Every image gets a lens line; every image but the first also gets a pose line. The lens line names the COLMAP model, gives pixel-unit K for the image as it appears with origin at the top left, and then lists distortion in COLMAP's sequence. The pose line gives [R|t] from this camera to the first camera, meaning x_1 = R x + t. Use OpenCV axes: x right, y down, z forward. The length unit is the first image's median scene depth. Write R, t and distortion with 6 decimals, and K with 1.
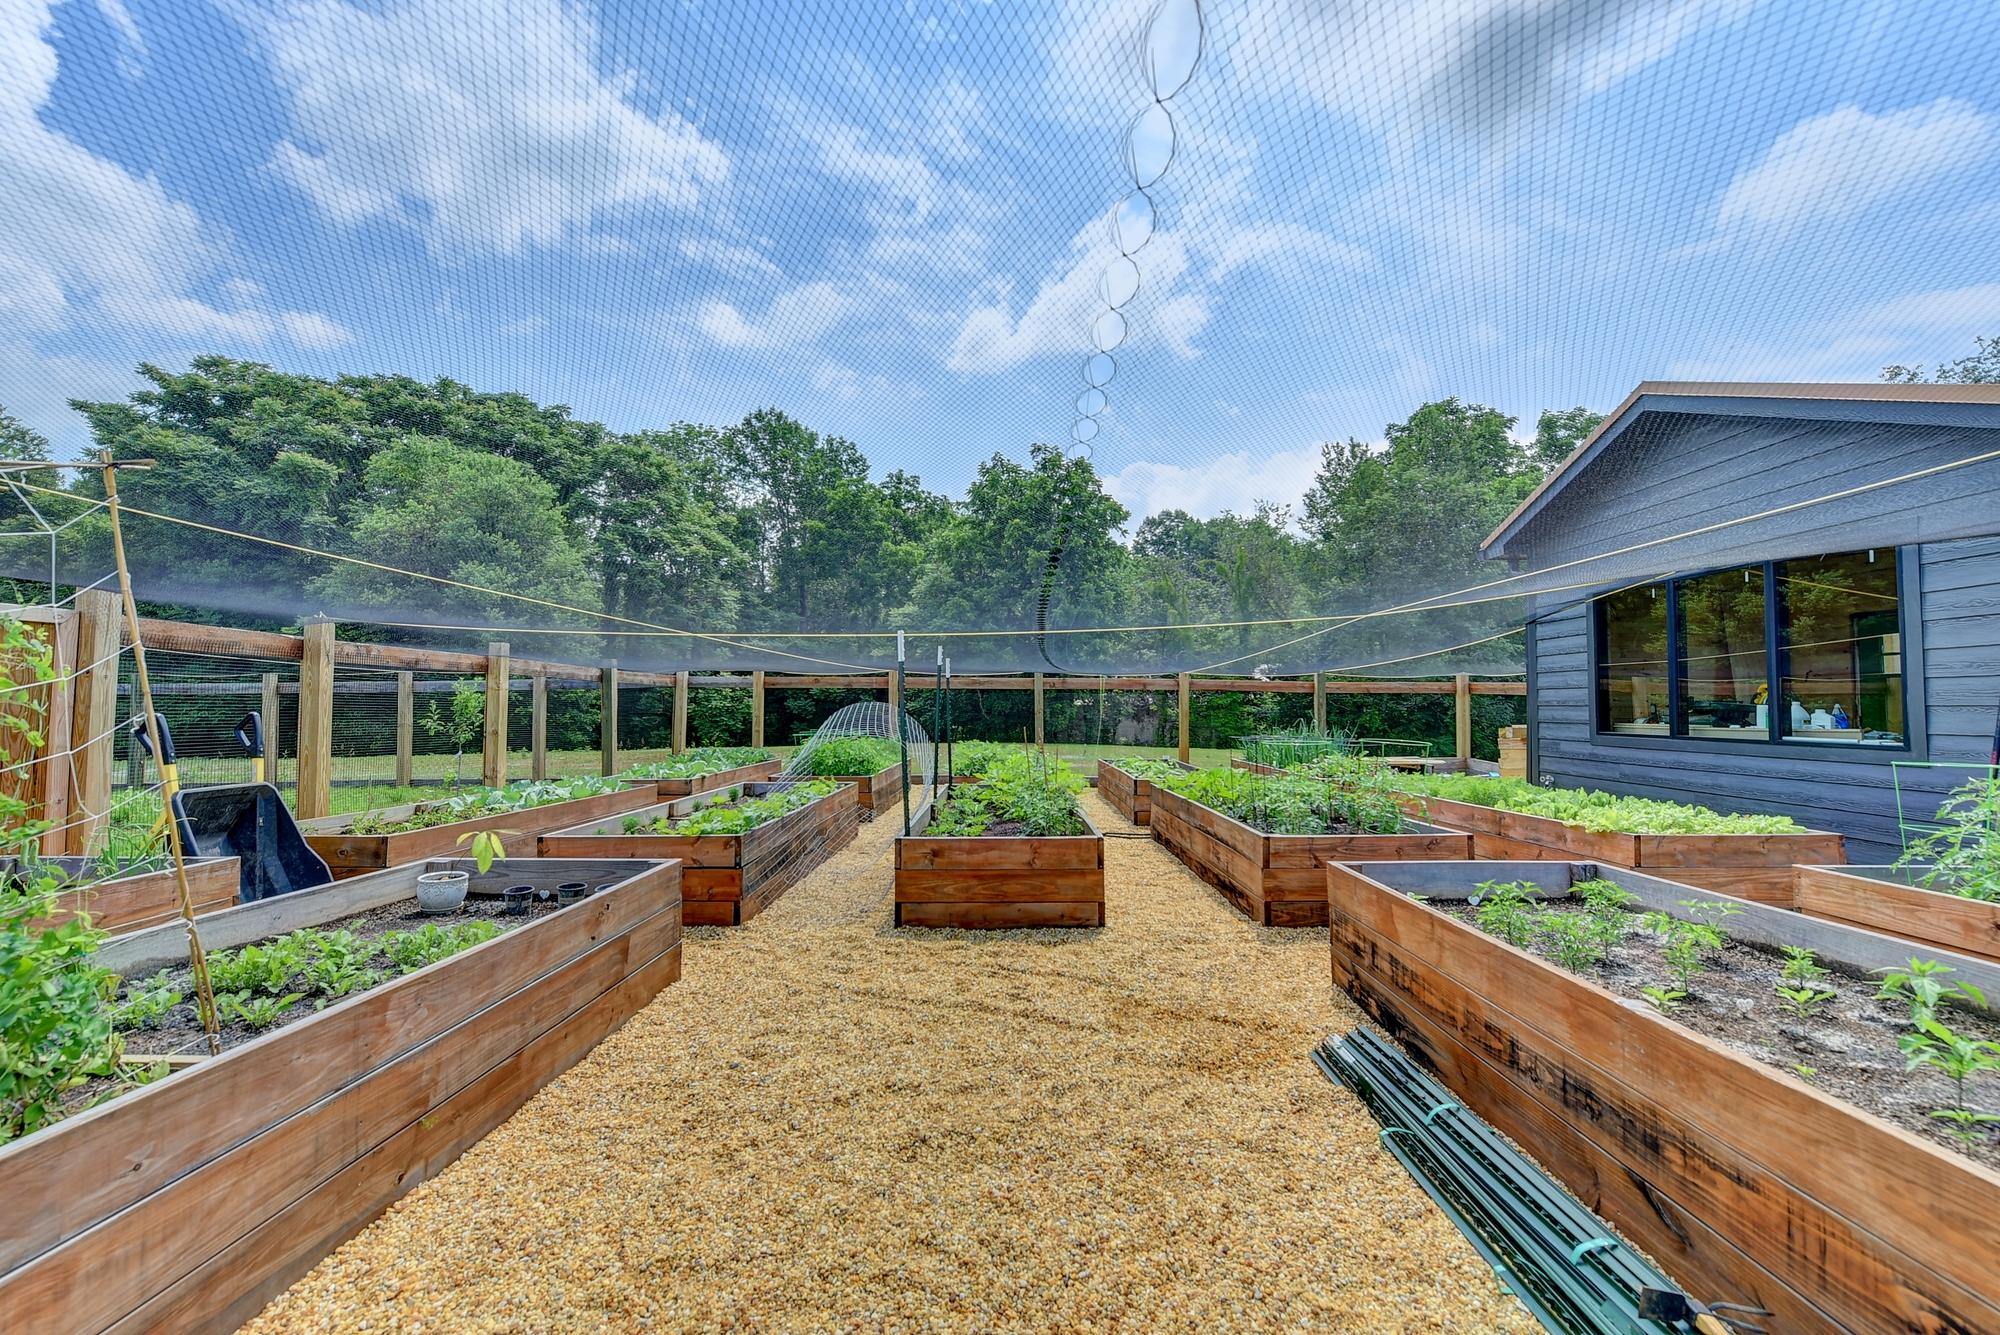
lens RADIAL K [[800.2, 0, 1005.0], [0, 800.2, 673.7], [0, 0, 1]] dist [-0.006218, -0.000556]
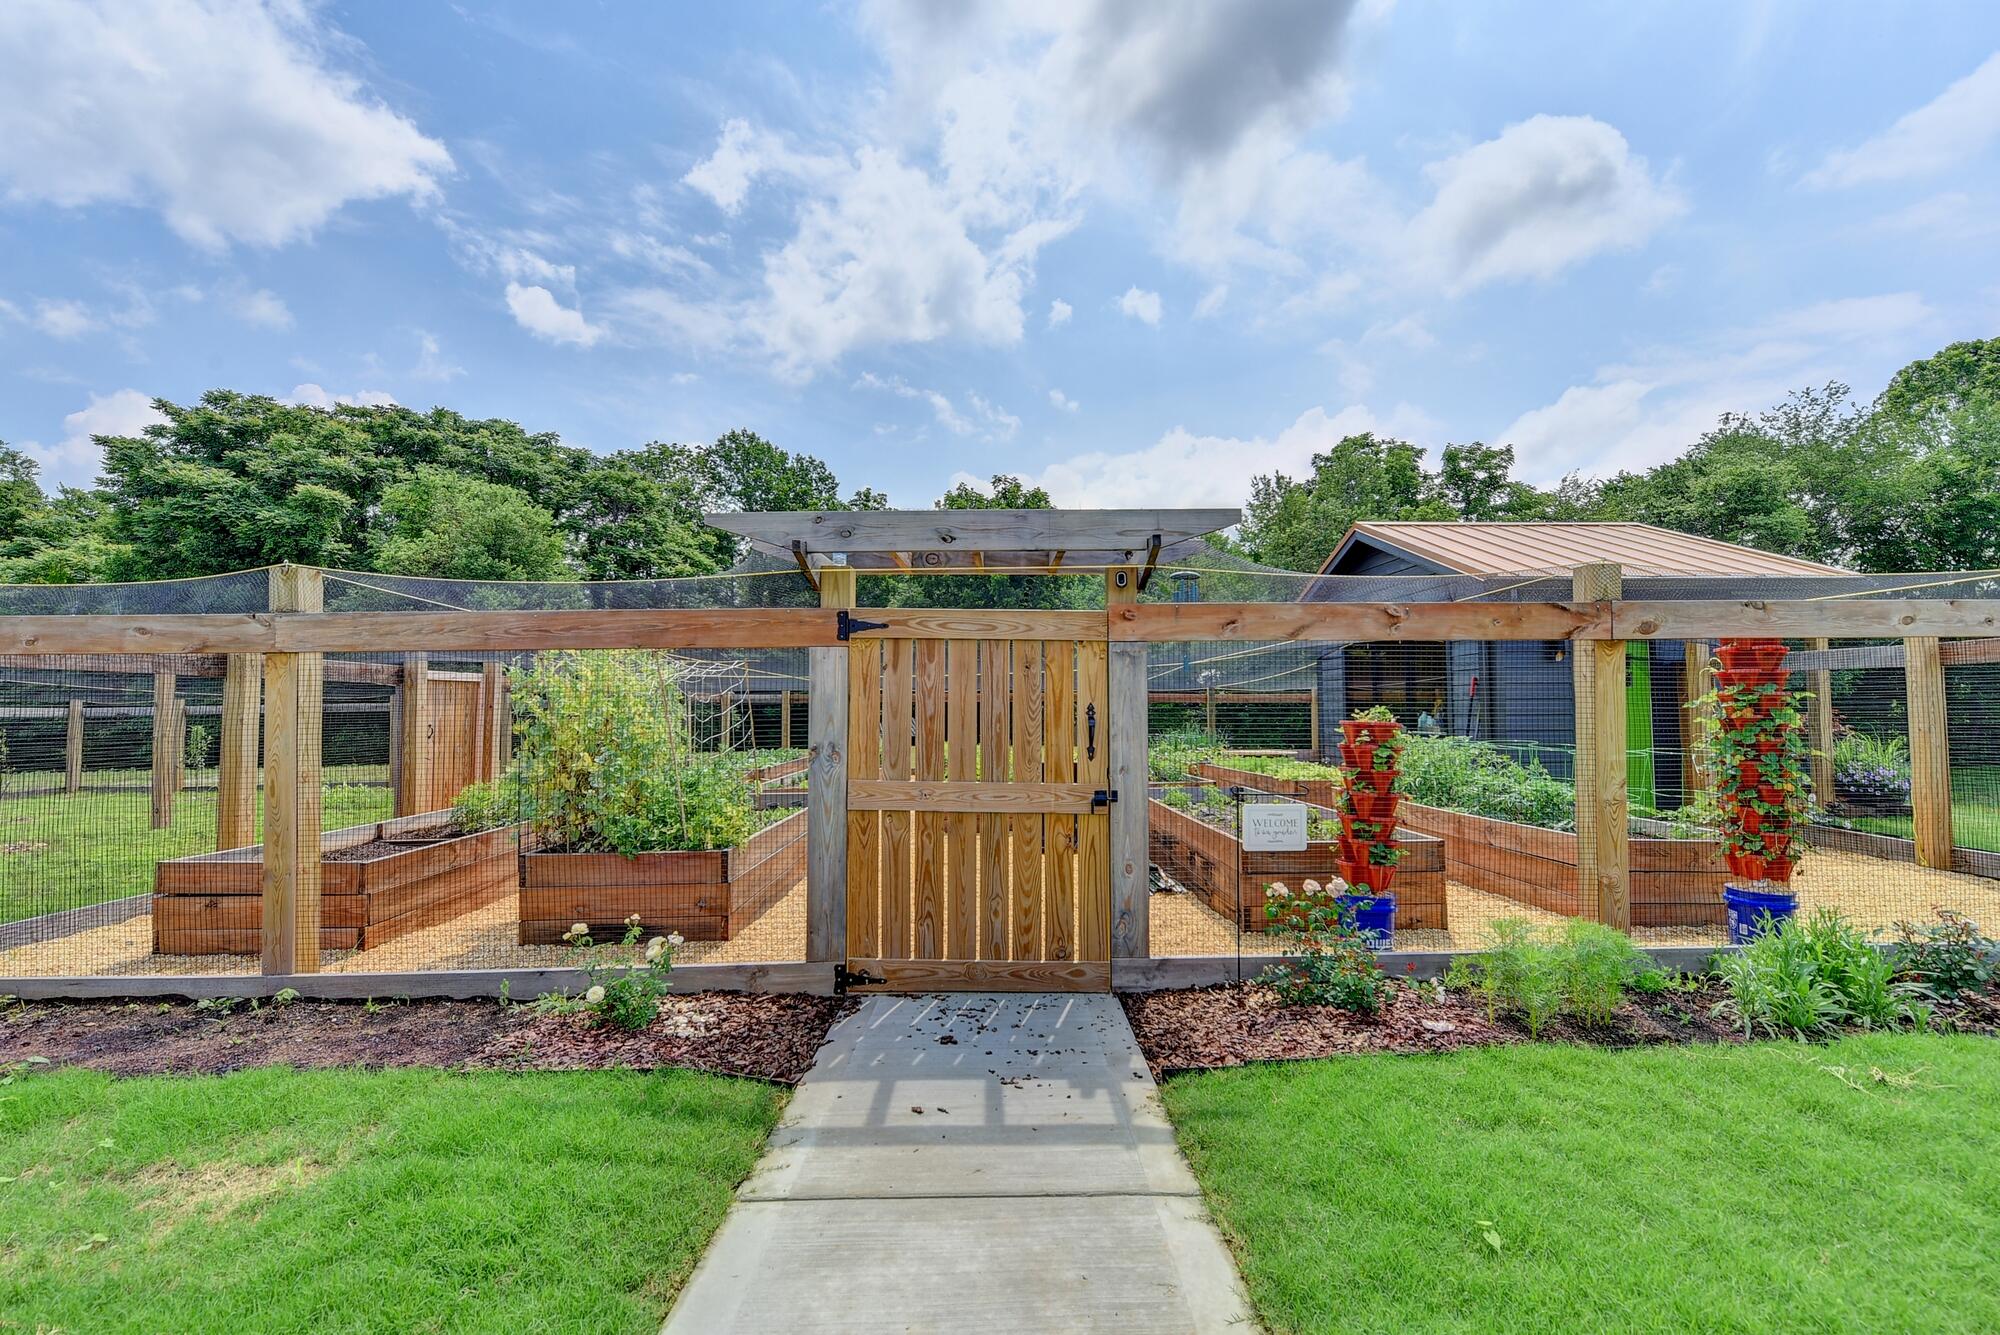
lens RADIAL K [[800.2, 0, 993.7], [0, 800.2, 683.1], [0, 0, 1]] dist [-0.006218, -0.000556]
pose [[0.999399, -0.009634, 0.033297, -0.005048], [0.009398, 0.999930, 0.007212, -0.007132], [-0.033364, -0.006895, 0.999419, -0.104262]]
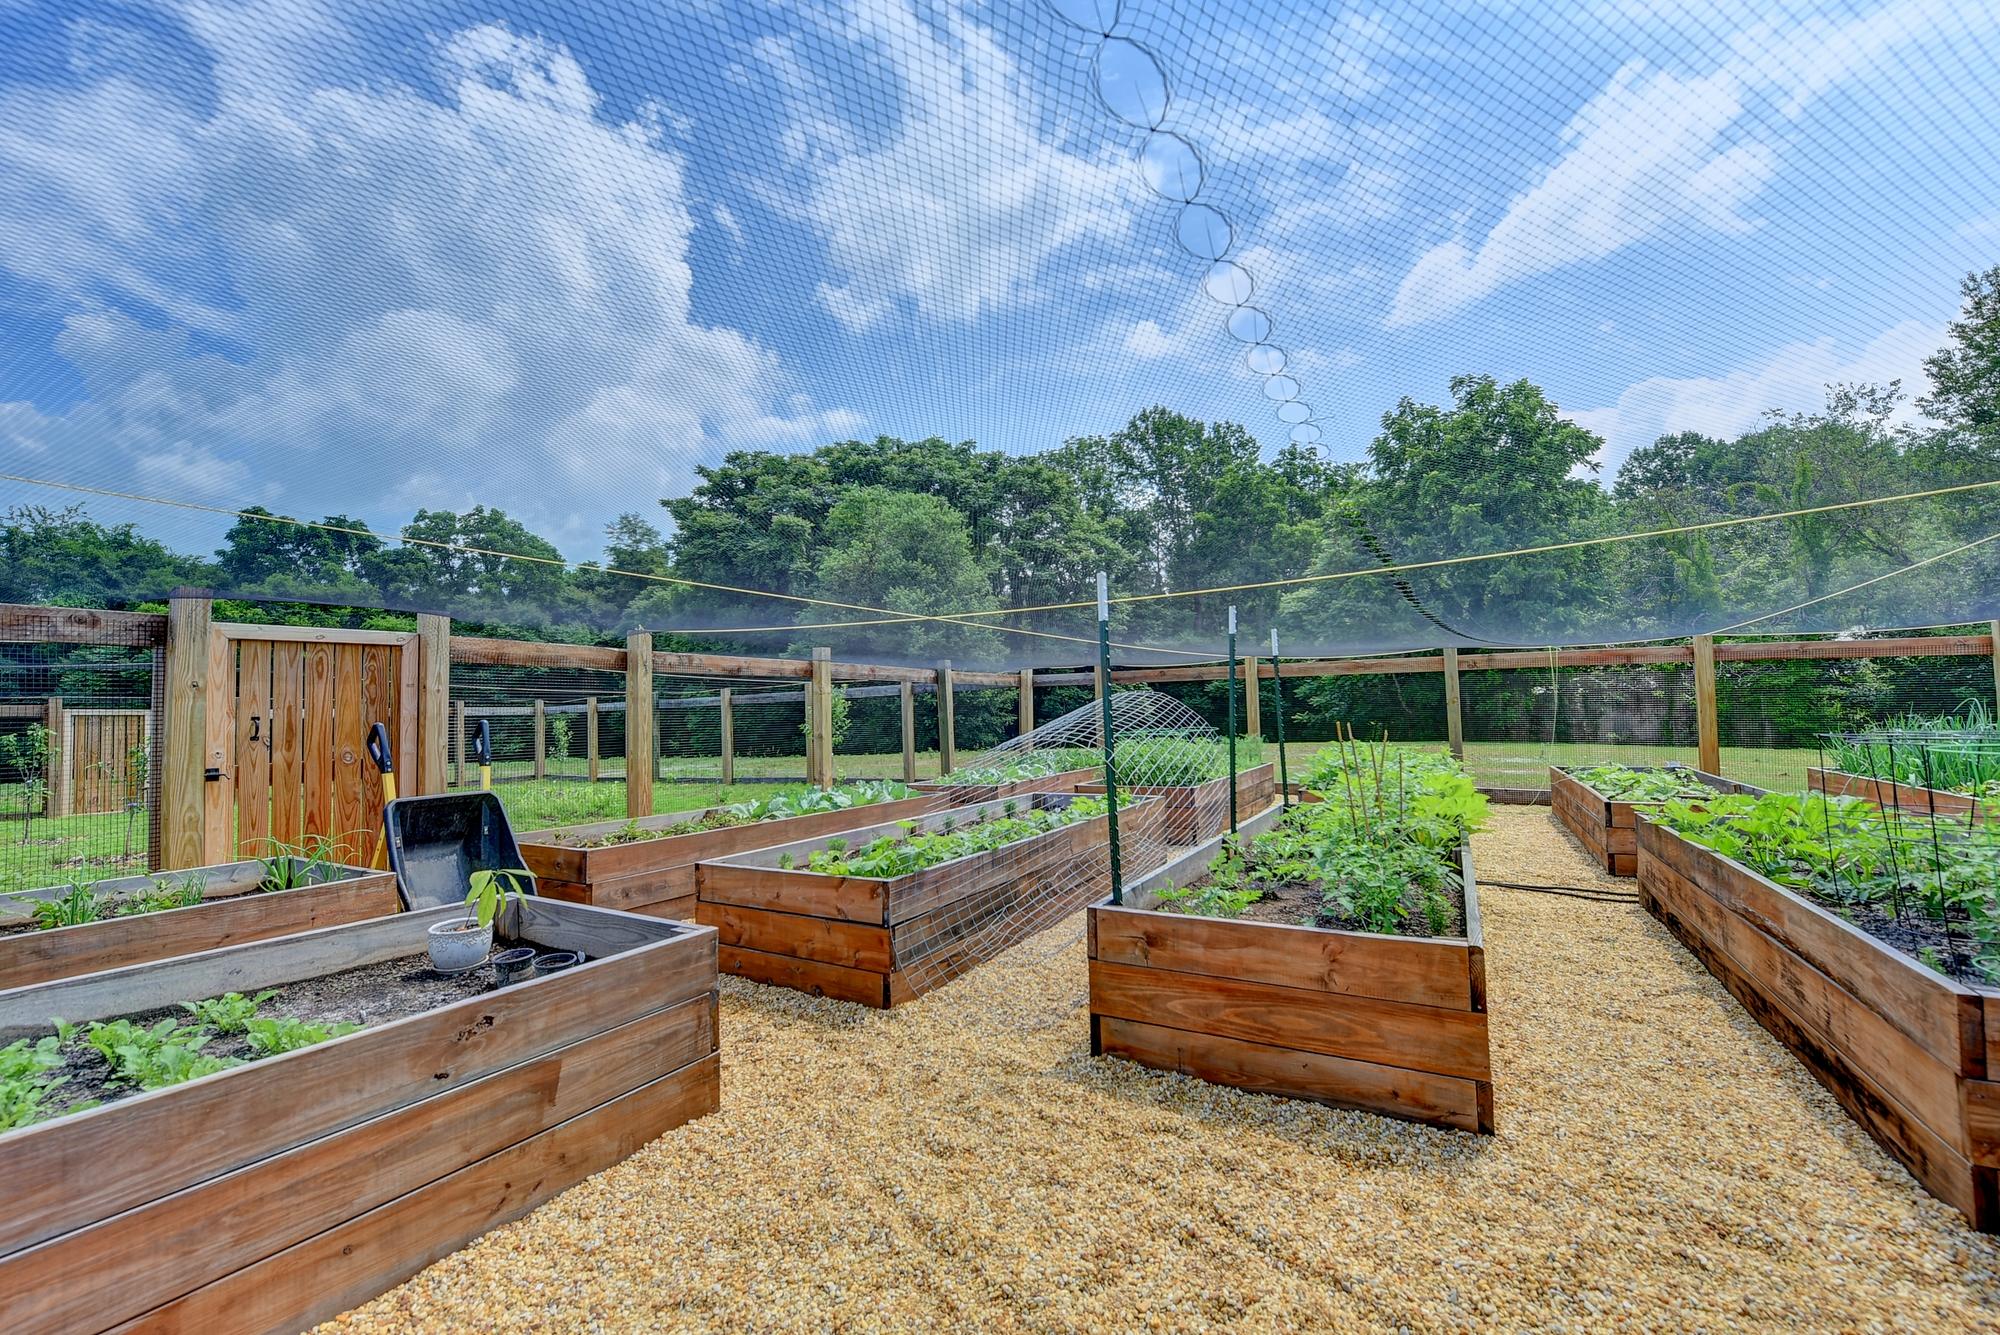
lens RADIAL K [[800.2, 0, 996.4], [0, 800.2, 671.7], [0, 0, 1]] dist [-0.006218, -0.000556]
pose [[0.871100, -0.047275, -0.488826, 0.012451], [0.046825, 0.998817, -0.013153, 0.003498], [0.488869, -0.011431, 0.872282, 0.049320]]
